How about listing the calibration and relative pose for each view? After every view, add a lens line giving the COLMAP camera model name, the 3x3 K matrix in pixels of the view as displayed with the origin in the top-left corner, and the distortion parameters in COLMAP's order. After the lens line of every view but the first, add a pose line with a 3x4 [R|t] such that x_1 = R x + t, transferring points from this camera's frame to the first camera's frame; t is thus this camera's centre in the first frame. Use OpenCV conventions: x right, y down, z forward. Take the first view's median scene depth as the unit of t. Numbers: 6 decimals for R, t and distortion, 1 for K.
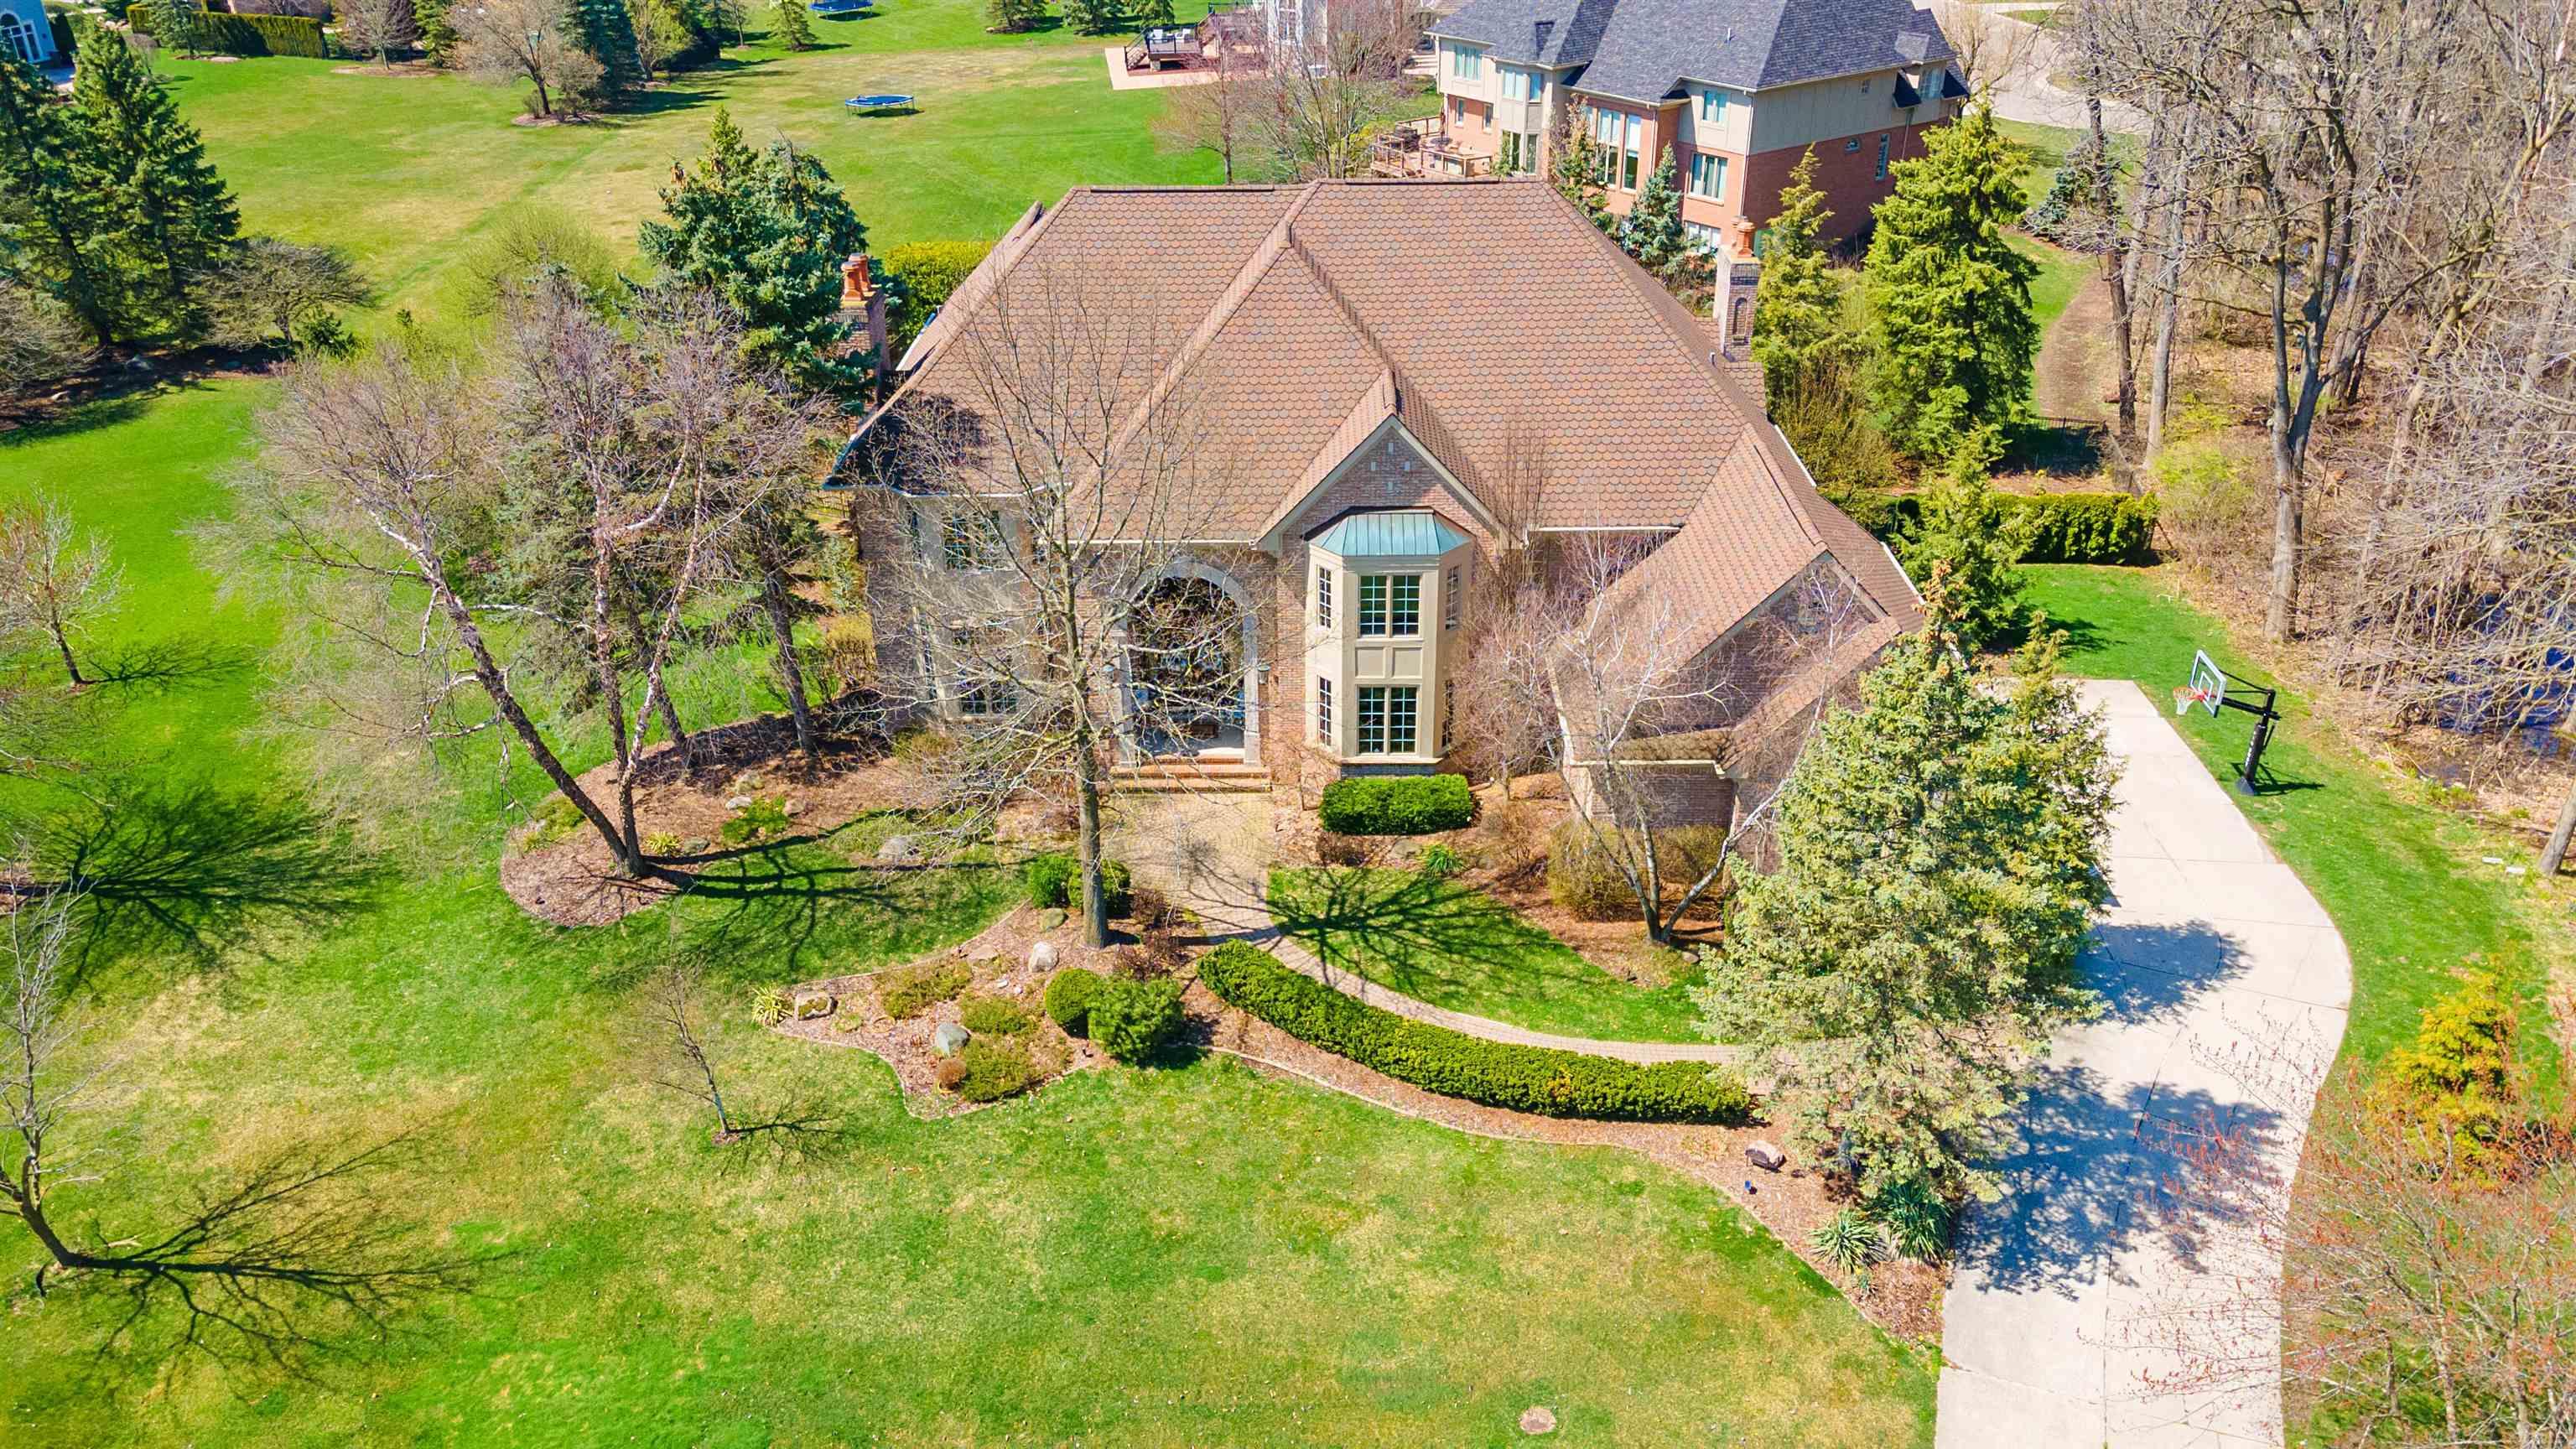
lens RADIAL K [[1883.3, 0, 1294.8], [0, 1883.3, 735.7], [0, 0, 1]] dist [0.006054, 0.062572]
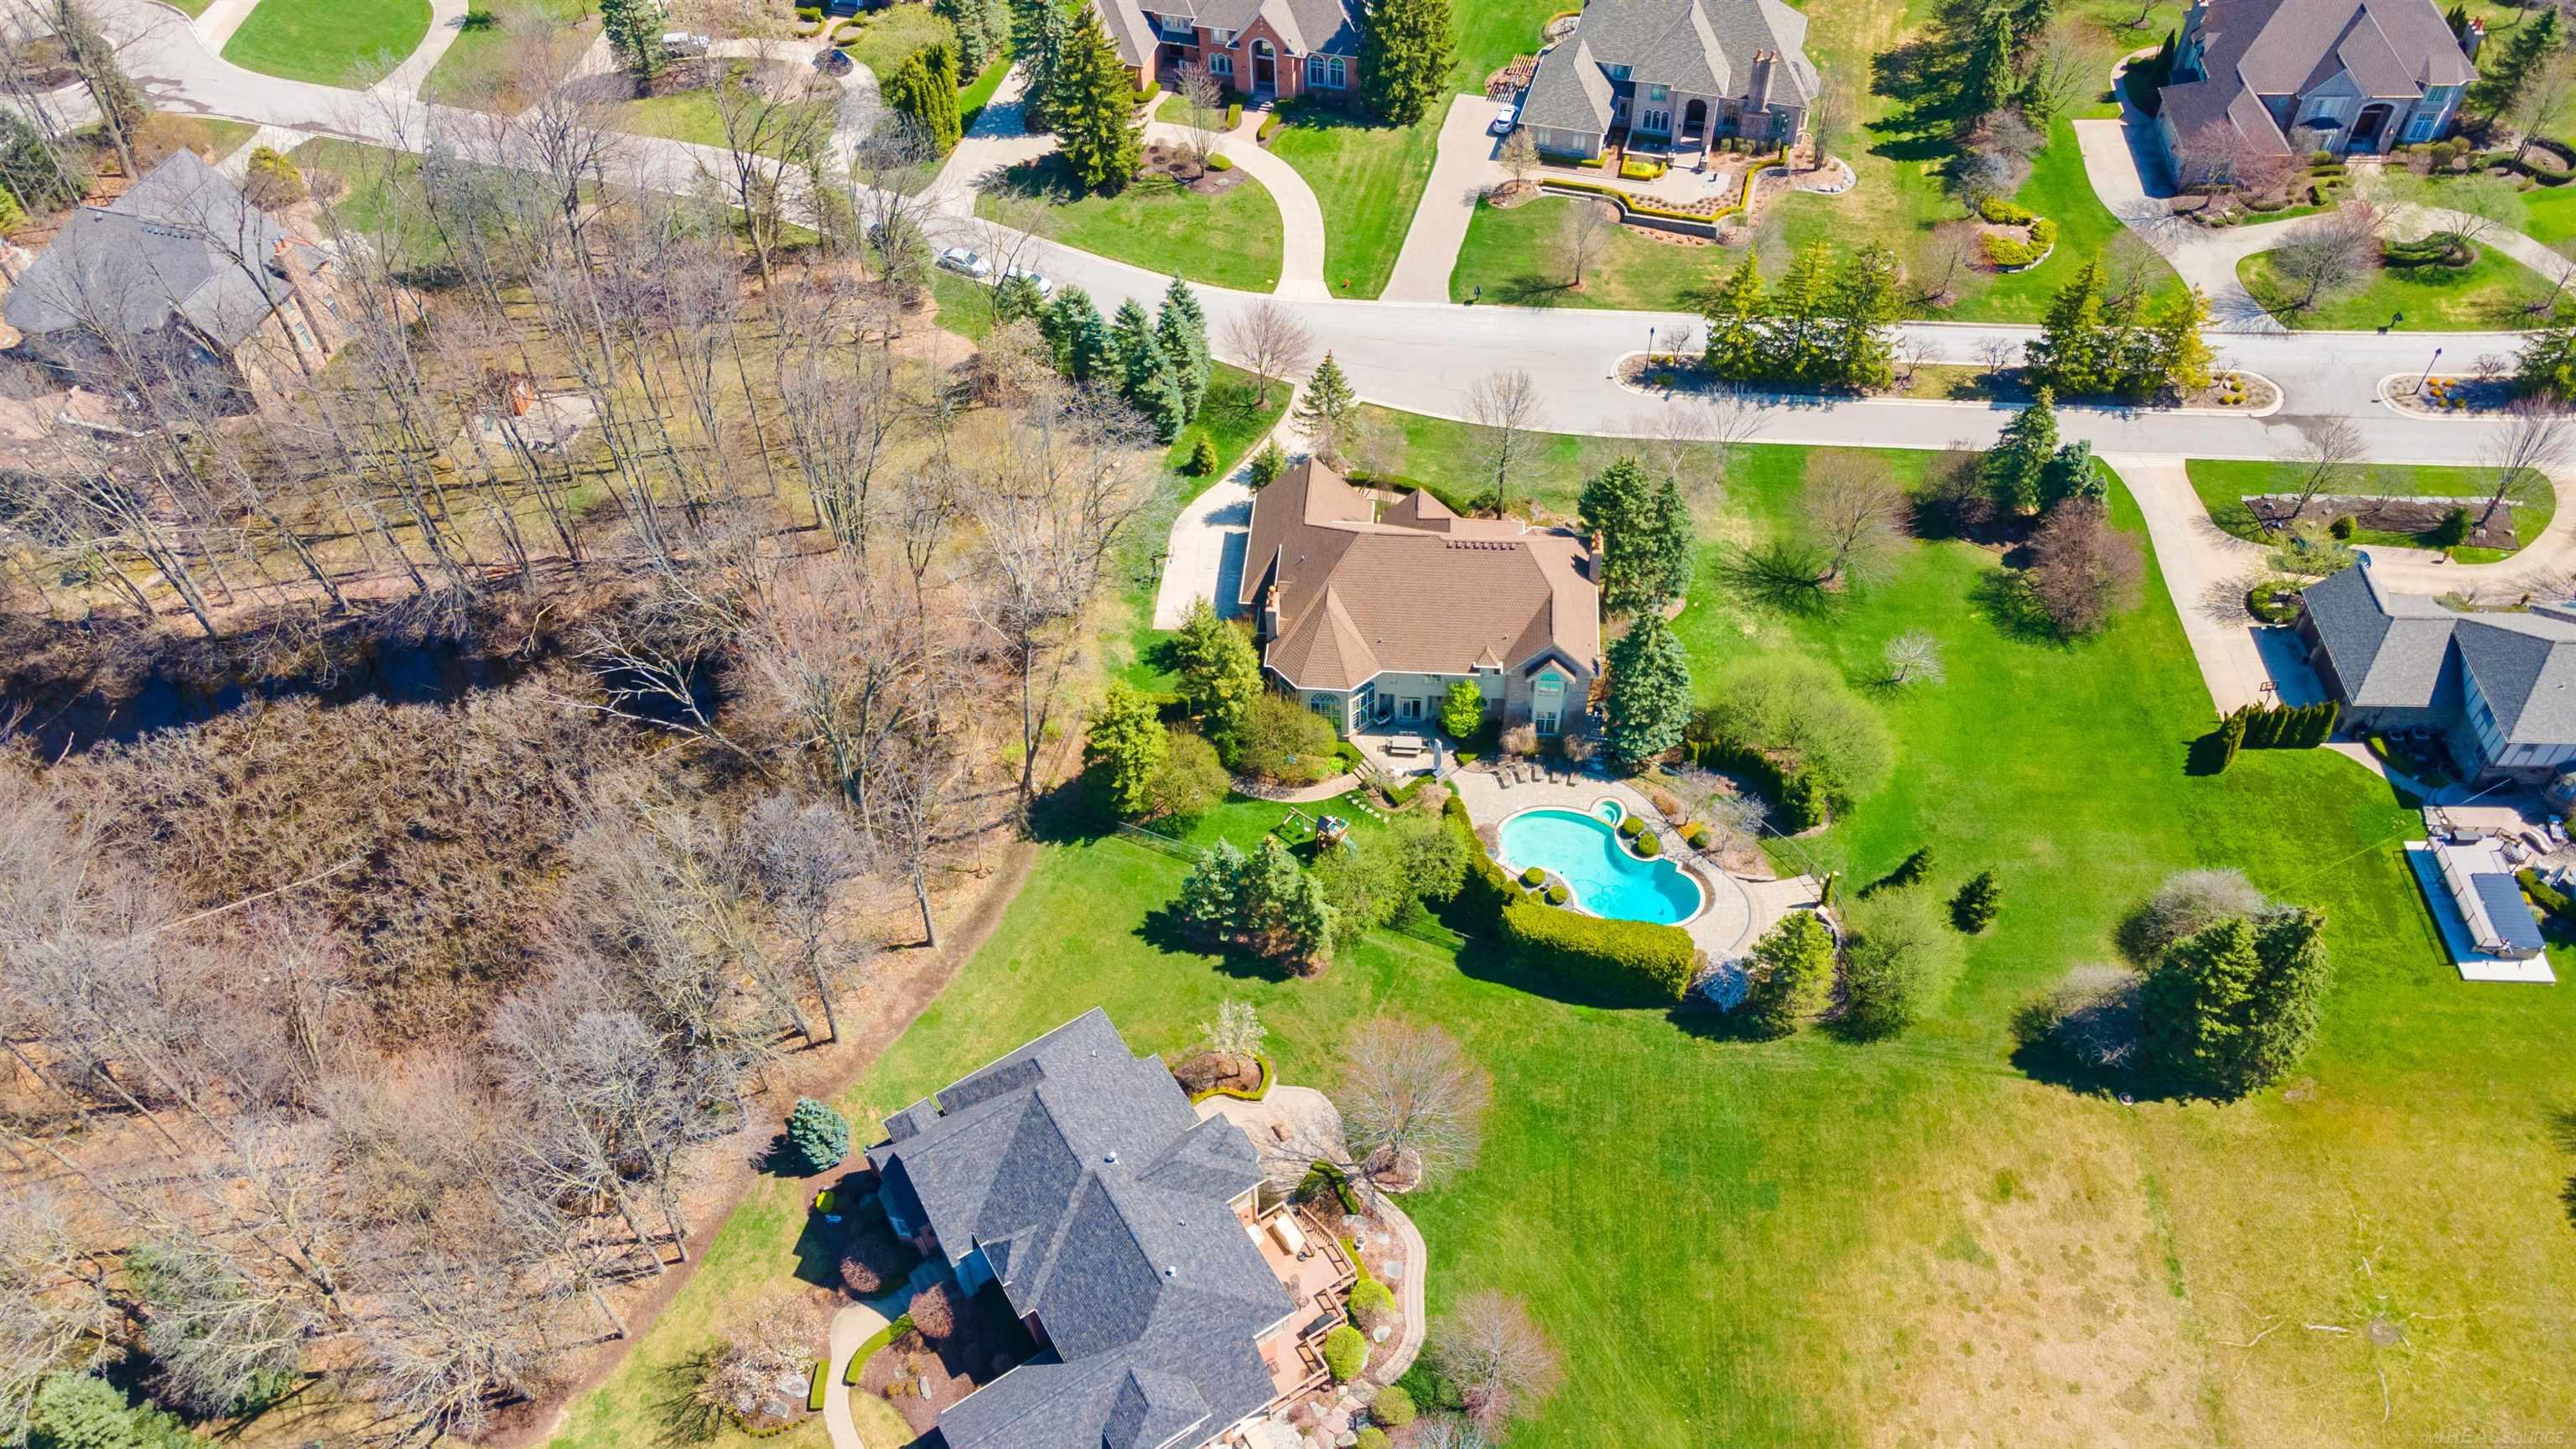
lens RADIAL K [[1888.3, 0, 1288.0], [0, 1888.3, 724.5], [0, 0, 1]] dist [0.023910, 0.044717]
pose [[-0.996472, -0.028956, 0.078770, 0.008949], [0.070010, 0.230769, 0.970487, -3.667293], [-0.046279, 0.972578, -0.227927, 2.366201]]
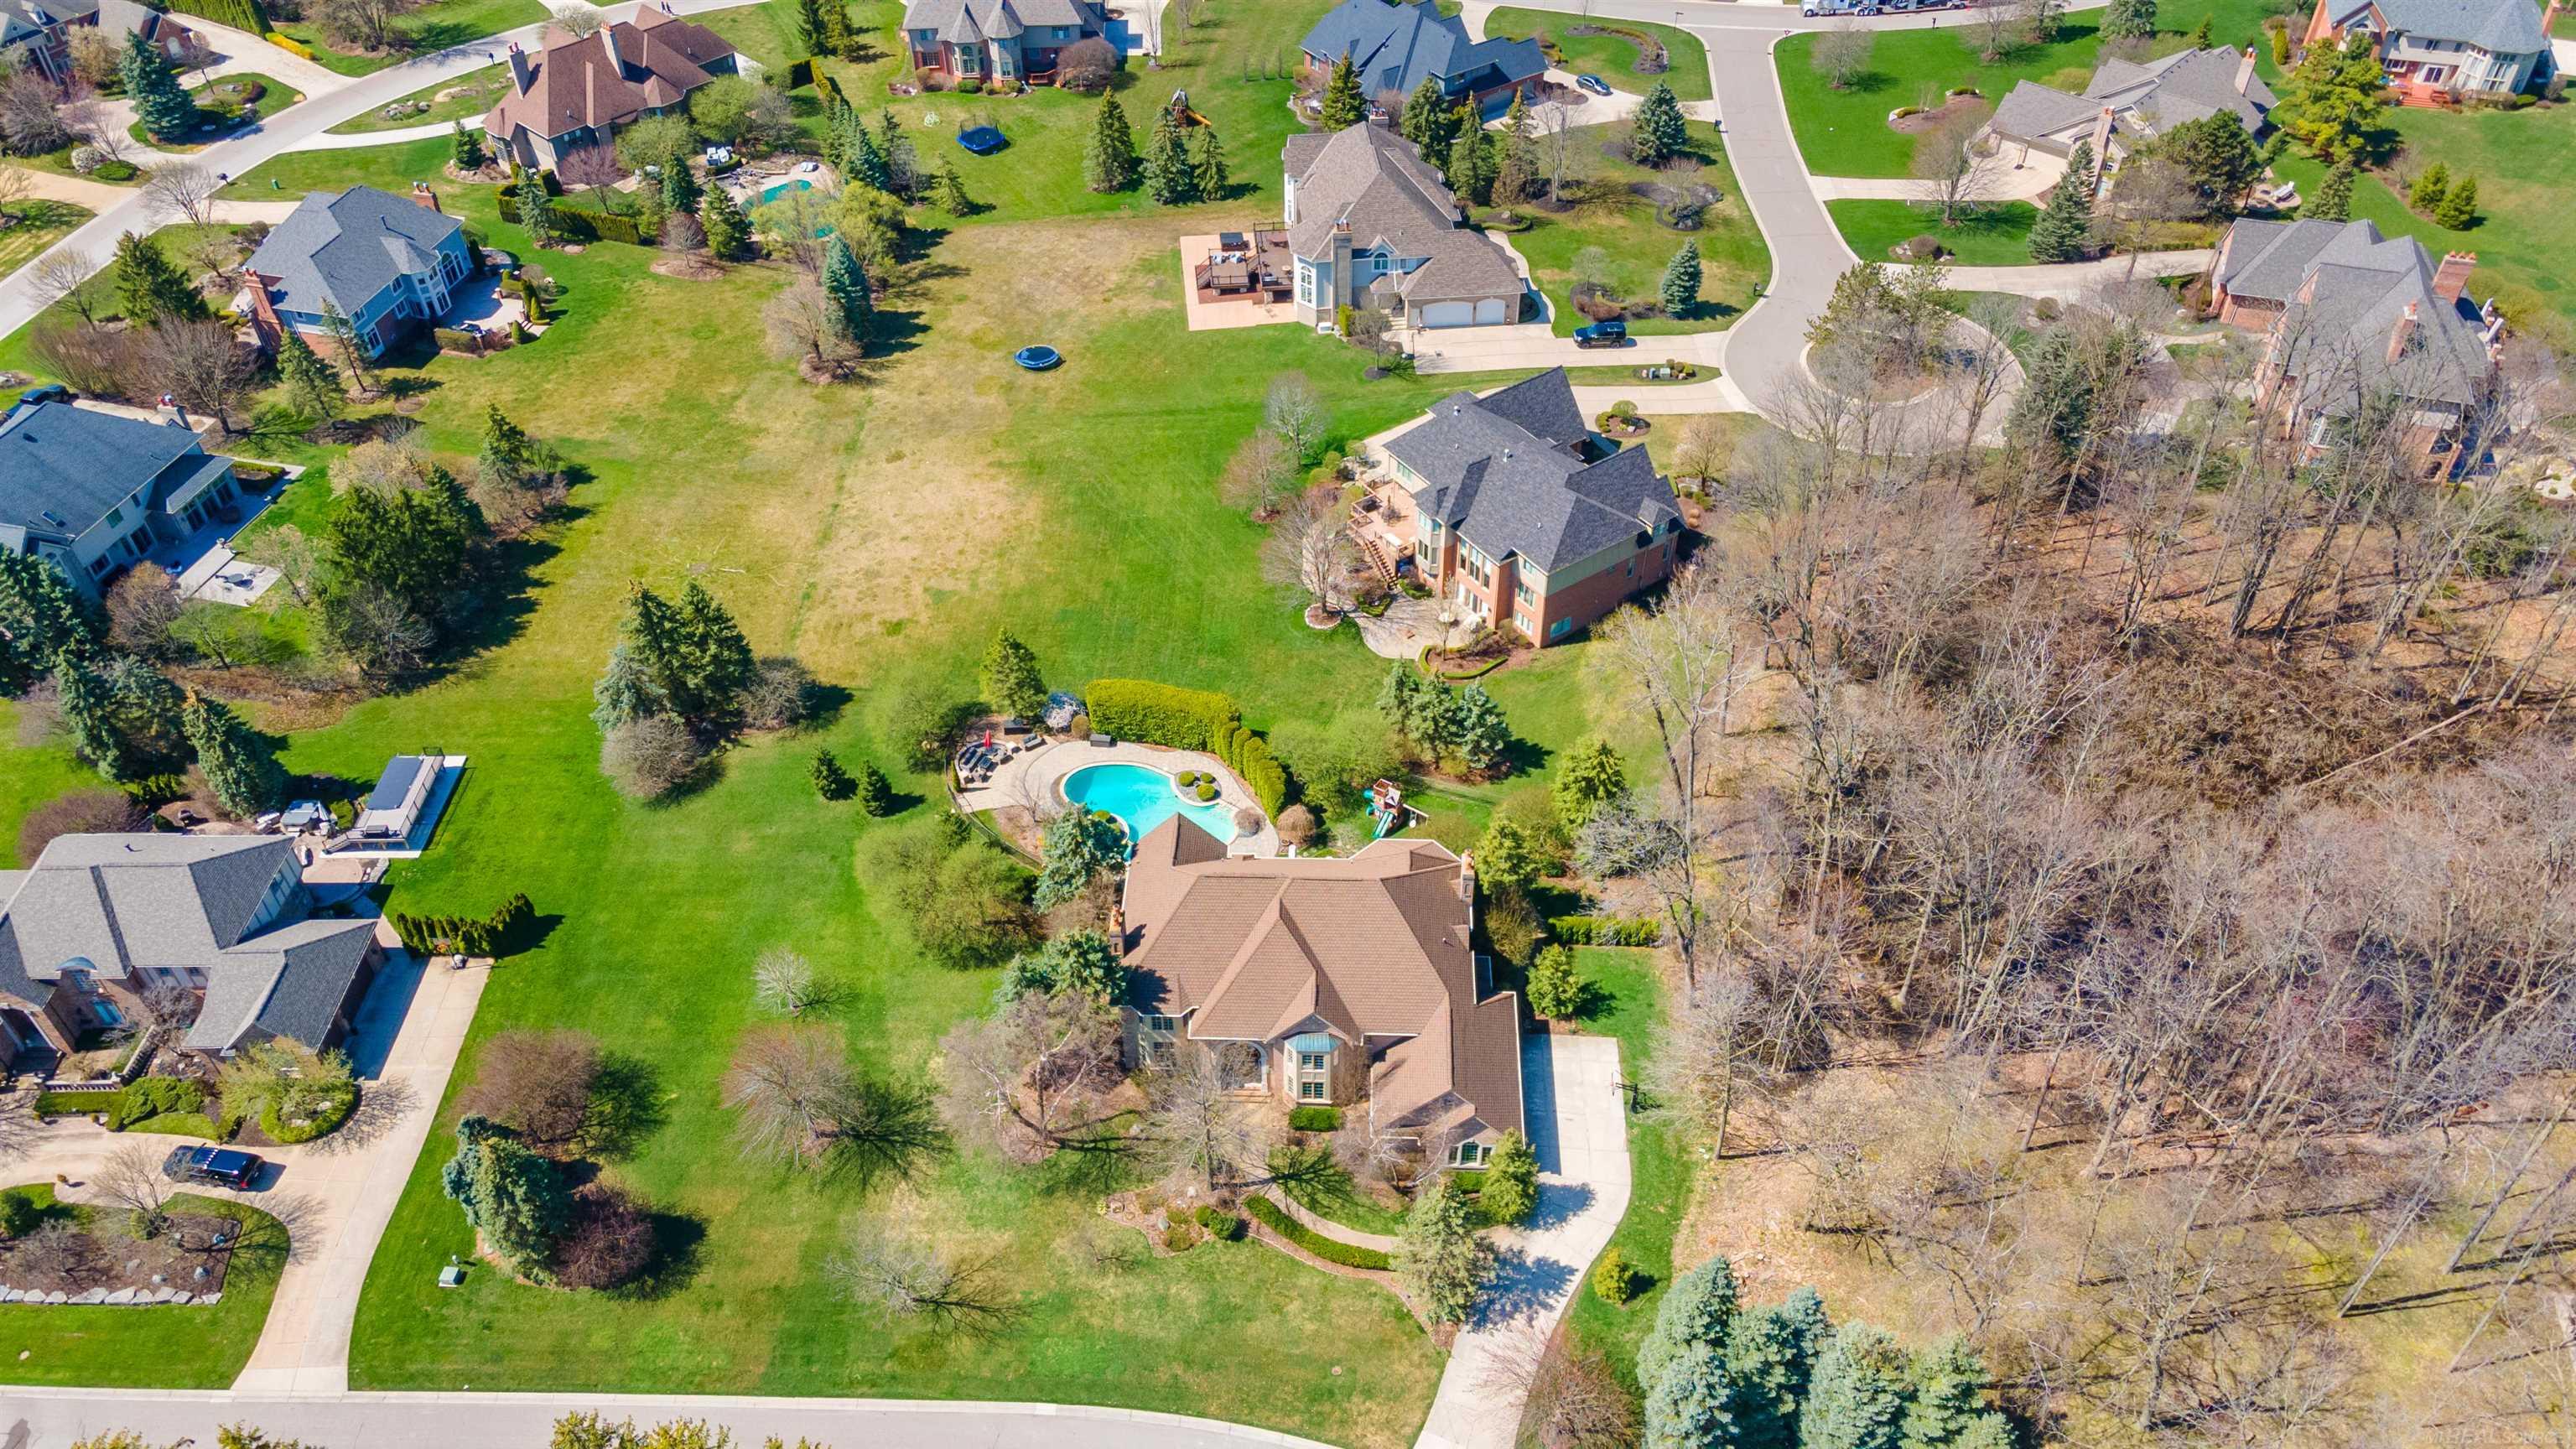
lens RADIAL K [[1883.3, 0, 1294.8], [0, 1883.3, 735.7], [0, 0, 1]] dist [0.006054, 0.062572]
pose [[0.999622, 0.016817, -0.021730, 0.083911], [-0.010687, 0.966512, 0.256400, -1.387785], [0.025314, -0.256071, 0.966326, -1.746345]]
